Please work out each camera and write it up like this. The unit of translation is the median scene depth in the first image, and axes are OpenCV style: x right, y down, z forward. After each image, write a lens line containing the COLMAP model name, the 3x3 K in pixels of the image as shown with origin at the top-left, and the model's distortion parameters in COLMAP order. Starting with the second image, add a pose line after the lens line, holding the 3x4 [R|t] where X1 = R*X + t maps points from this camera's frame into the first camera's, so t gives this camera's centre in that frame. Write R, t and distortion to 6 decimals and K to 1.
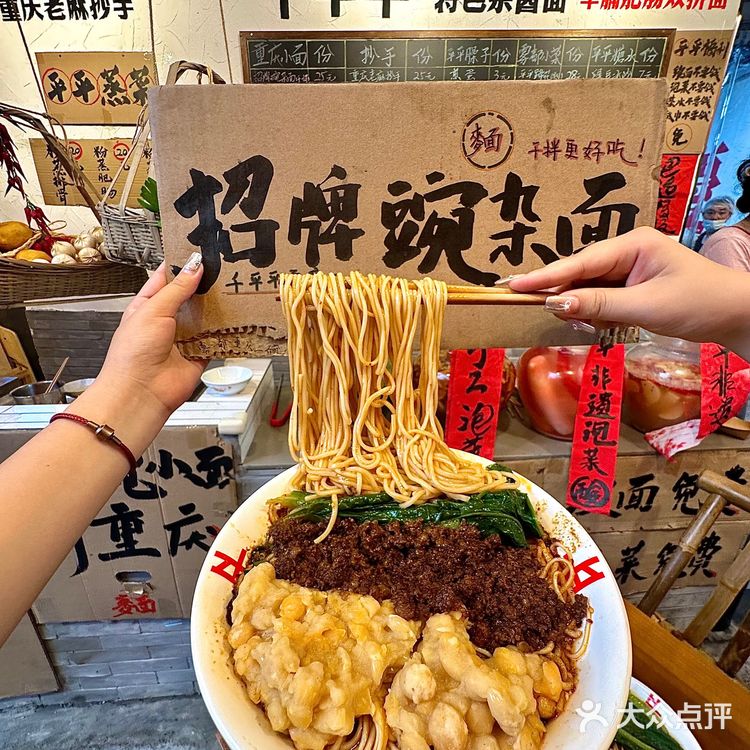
lens RADIAL K [[403.5, 0, 379.9], [0, 403.5, 378.6], [0, 0, 1]] dist [-0.004285, -0.000697]
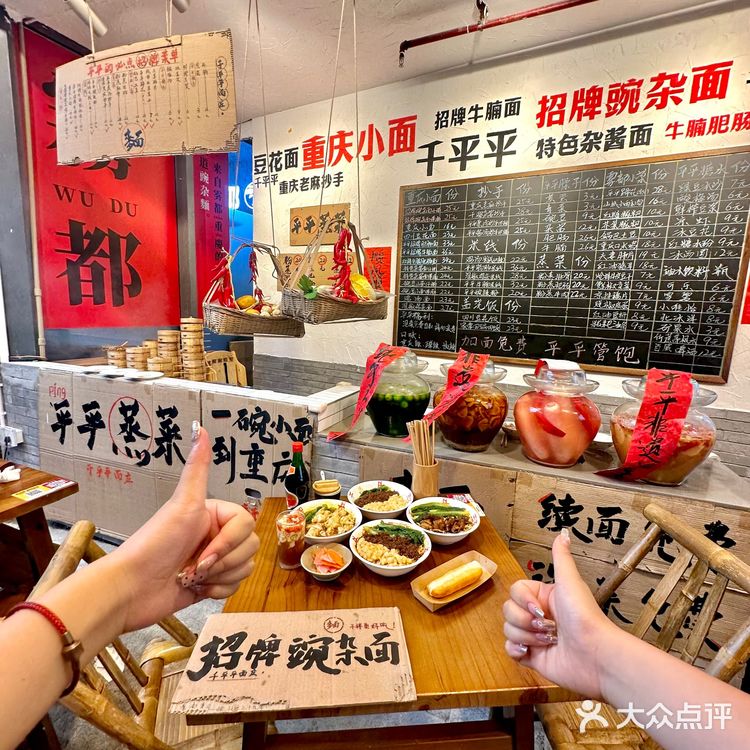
lens RADIAL K [[403.5, 0, 373.4], [0, 403.5, 375.6], [0, 0, 1]] dist [-0.004285, -0.000697]
pose [[0.895876, 0.098230, -0.433309, 0.310710], [-0.189440, 0.966614, -0.172543, 0.125022], [0.401893, 0.236663, 0.884575, -0.242572]]
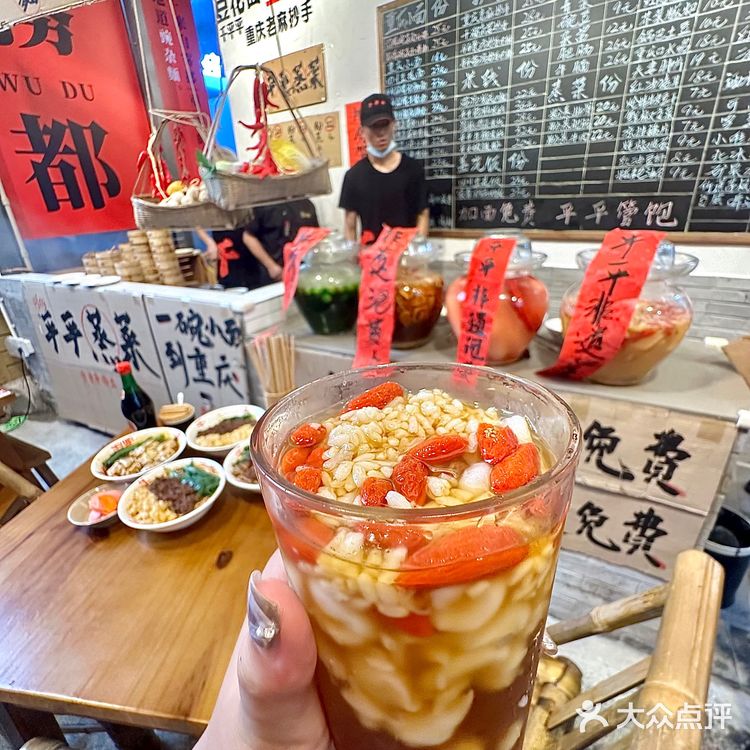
lens RADIAL K [[403.5, 0, 373.5], [0, 403.5, 377.0], [0, 0, 1]] dist [-0.004285, -0.000697]
pose [[0.823822, 0.190310, -0.533948, 0.501754], [-0.147060, 0.981461, 0.122915, 0.061179], [0.547441, -0.022738, 0.836536, -0.017161]]
